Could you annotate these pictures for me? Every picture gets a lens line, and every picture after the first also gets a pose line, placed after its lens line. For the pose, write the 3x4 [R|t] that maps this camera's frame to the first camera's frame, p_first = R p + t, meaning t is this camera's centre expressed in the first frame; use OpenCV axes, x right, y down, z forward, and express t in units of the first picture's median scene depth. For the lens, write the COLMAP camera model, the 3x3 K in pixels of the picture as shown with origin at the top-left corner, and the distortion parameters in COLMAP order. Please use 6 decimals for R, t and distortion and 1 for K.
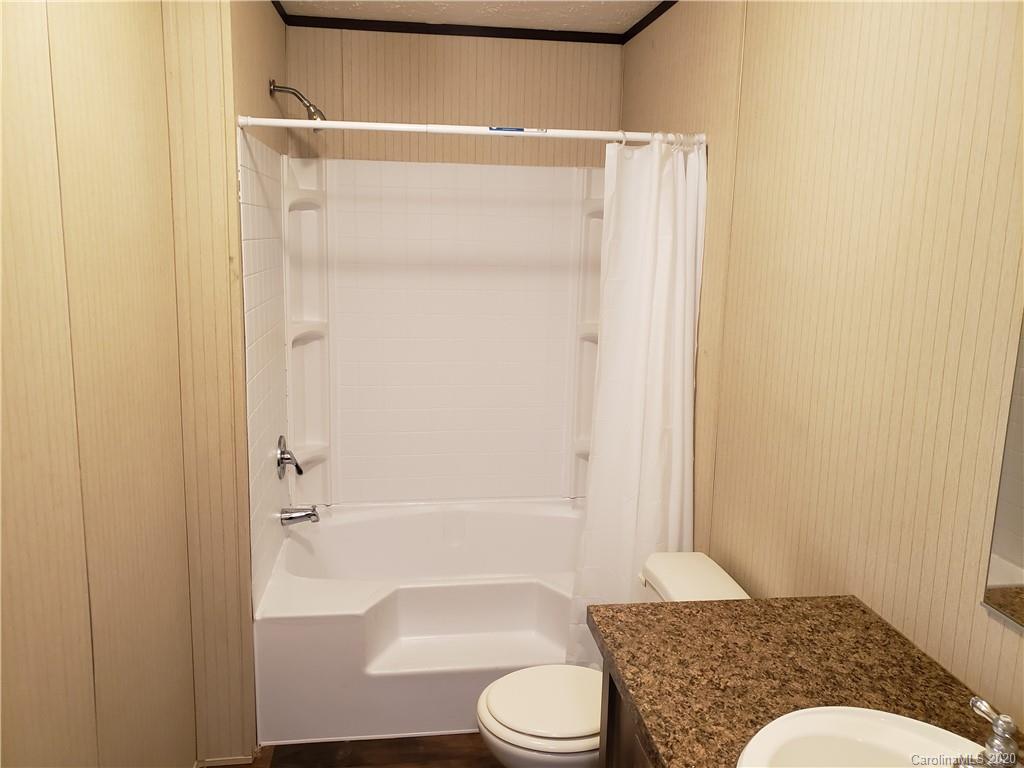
lens RADIAL K [[811.7, 0, 523.6], [0, 811.7, 364.1], [0, 0, 1]] dist [0.031902, -0.004601]
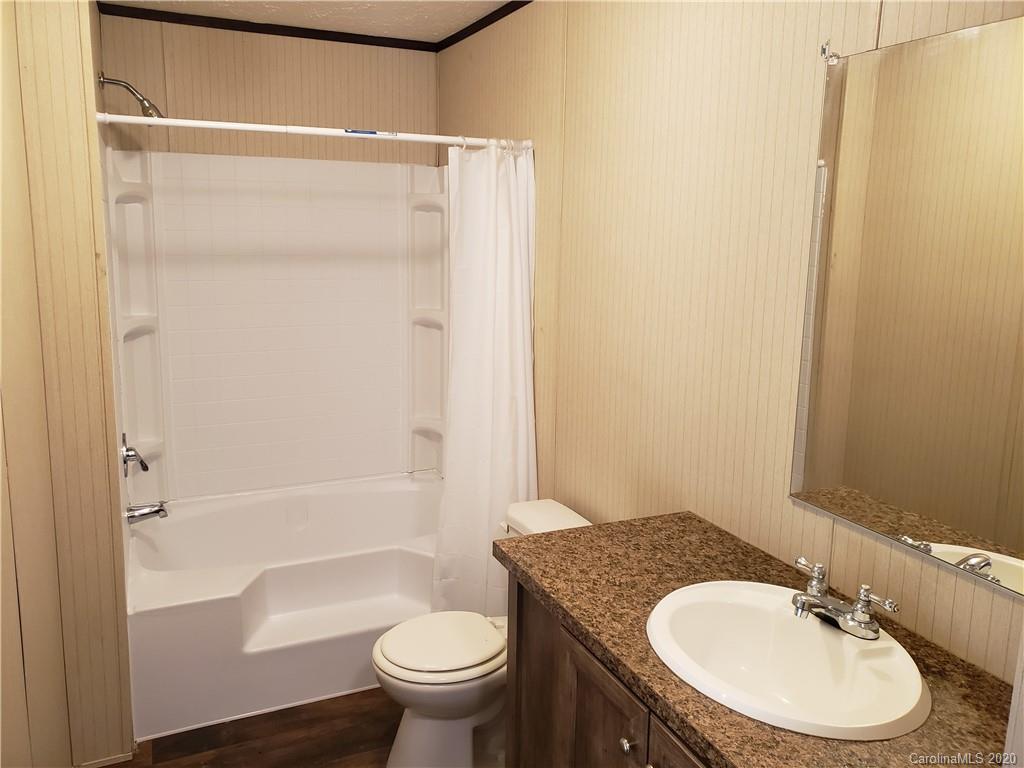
lens RADIAL K [[818.0, 0, 508.4], [0, 818.0, 345.9], [0, 0, 1]] dist [0.066623, -0.006244]
pose [[0.960045, -0.049111, 0.275502, -0.147166], [0.051208, 0.998688, -0.000420, 0.008771], [-0.275120, 0.014511, 0.961300, -0.112753]]
